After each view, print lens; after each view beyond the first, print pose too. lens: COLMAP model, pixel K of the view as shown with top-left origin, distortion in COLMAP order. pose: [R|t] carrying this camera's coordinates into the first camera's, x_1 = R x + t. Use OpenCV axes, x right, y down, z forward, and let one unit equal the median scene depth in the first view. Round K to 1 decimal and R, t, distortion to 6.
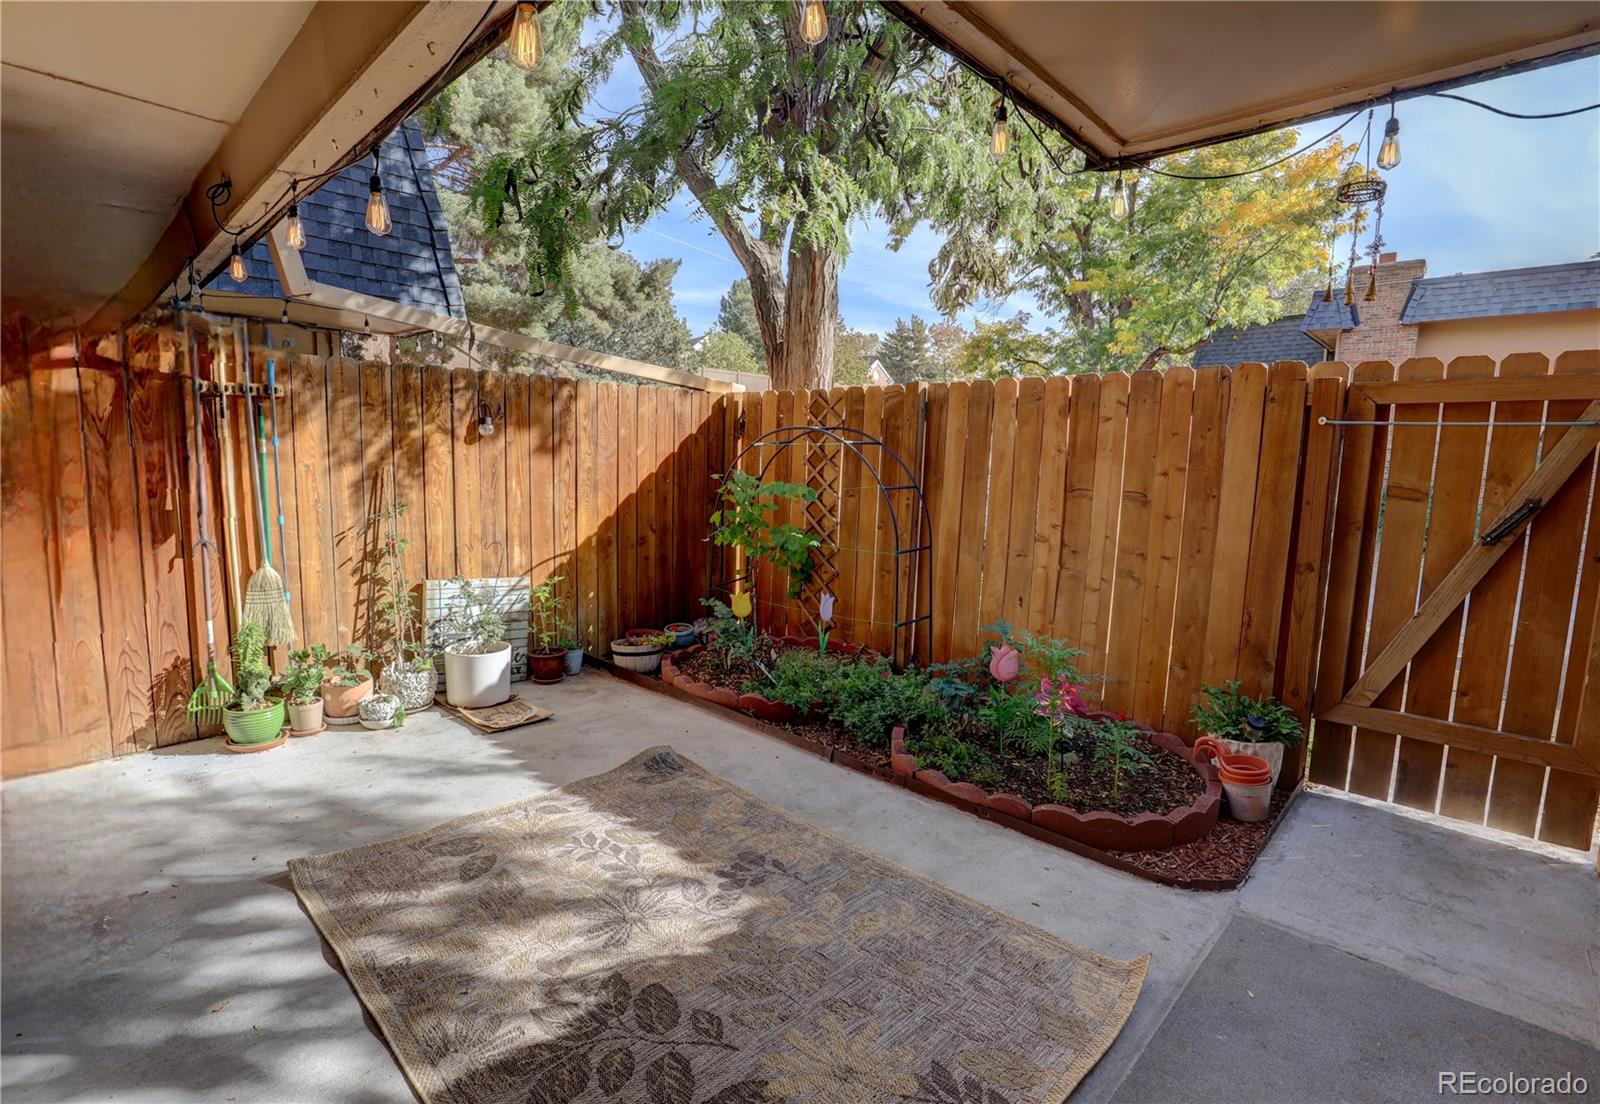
lens RADIAL K [[737.5, 0, 800.0], [0, 737.5, 552.0], [0, 0, 1]] dist [-0.001076, -0.000079]
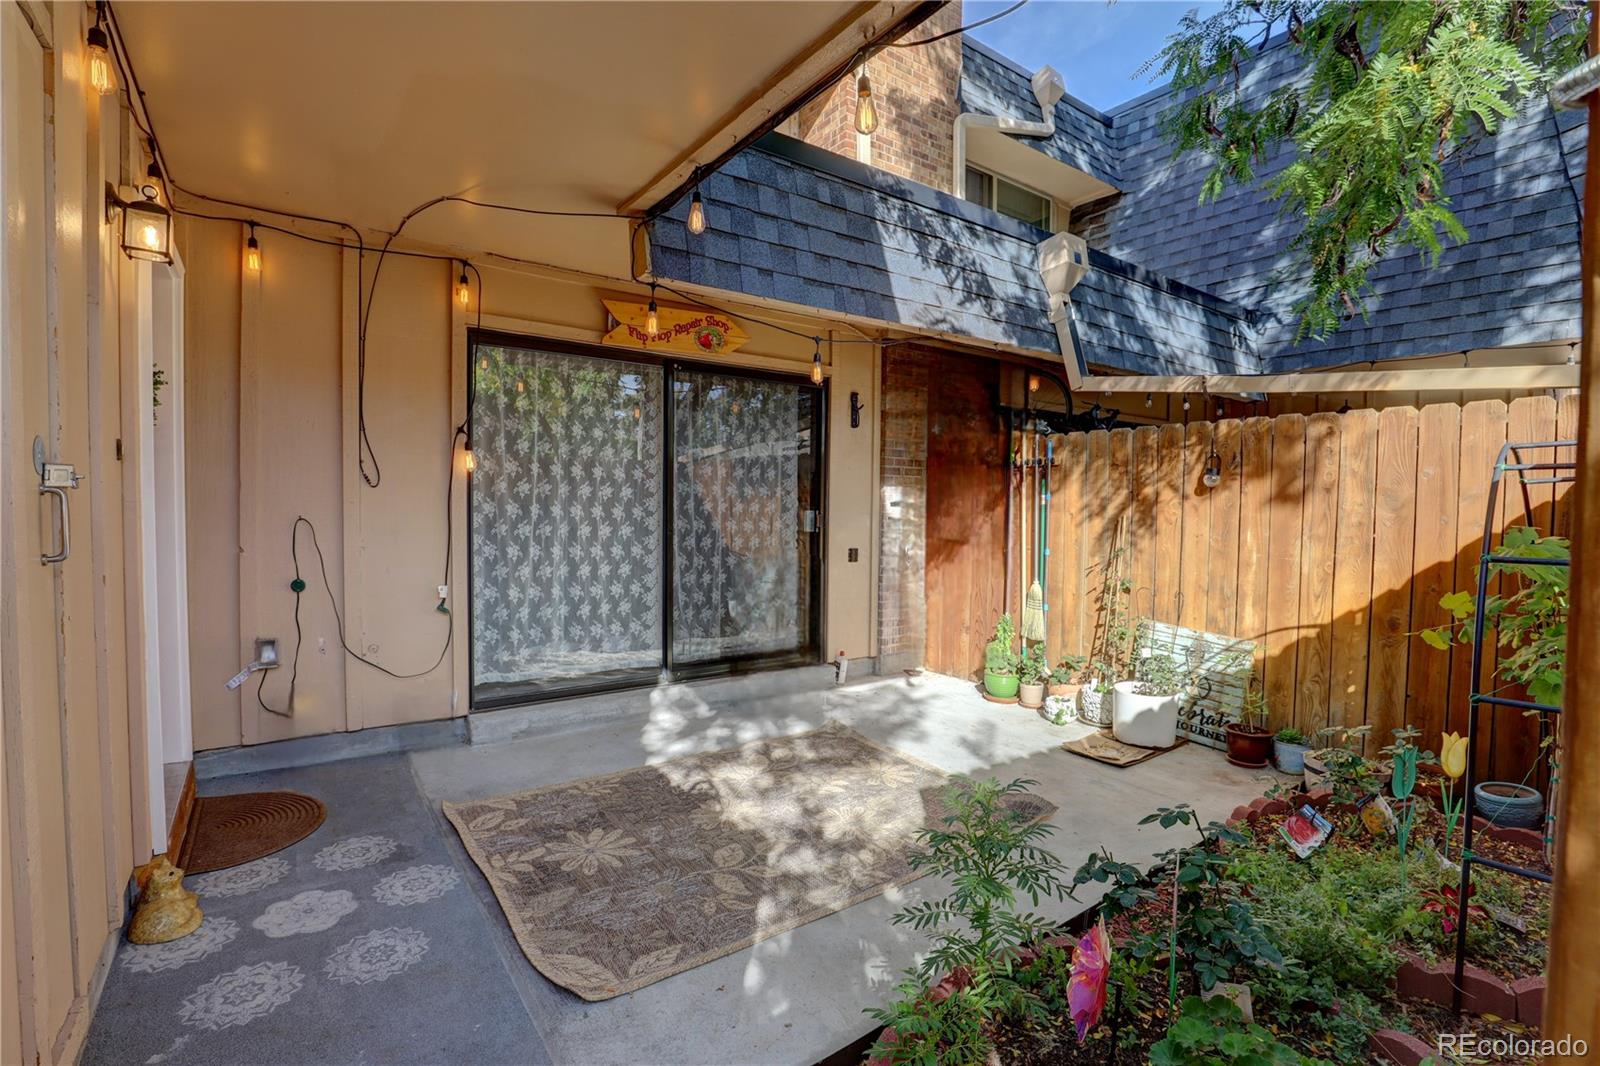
lens RADIAL K [[781.1, 0, 800.0], [0, 781.1, 533.0], [0, 0, 1]] dist [-0.051238, 0.000487]
pose [[-0.171661, 0.018011, -0.984991, 0.745672], [-0.138168, 0.989510, 0.042173, -0.069832], [0.975419, 0.143334, -0.167372, 0.708431]]
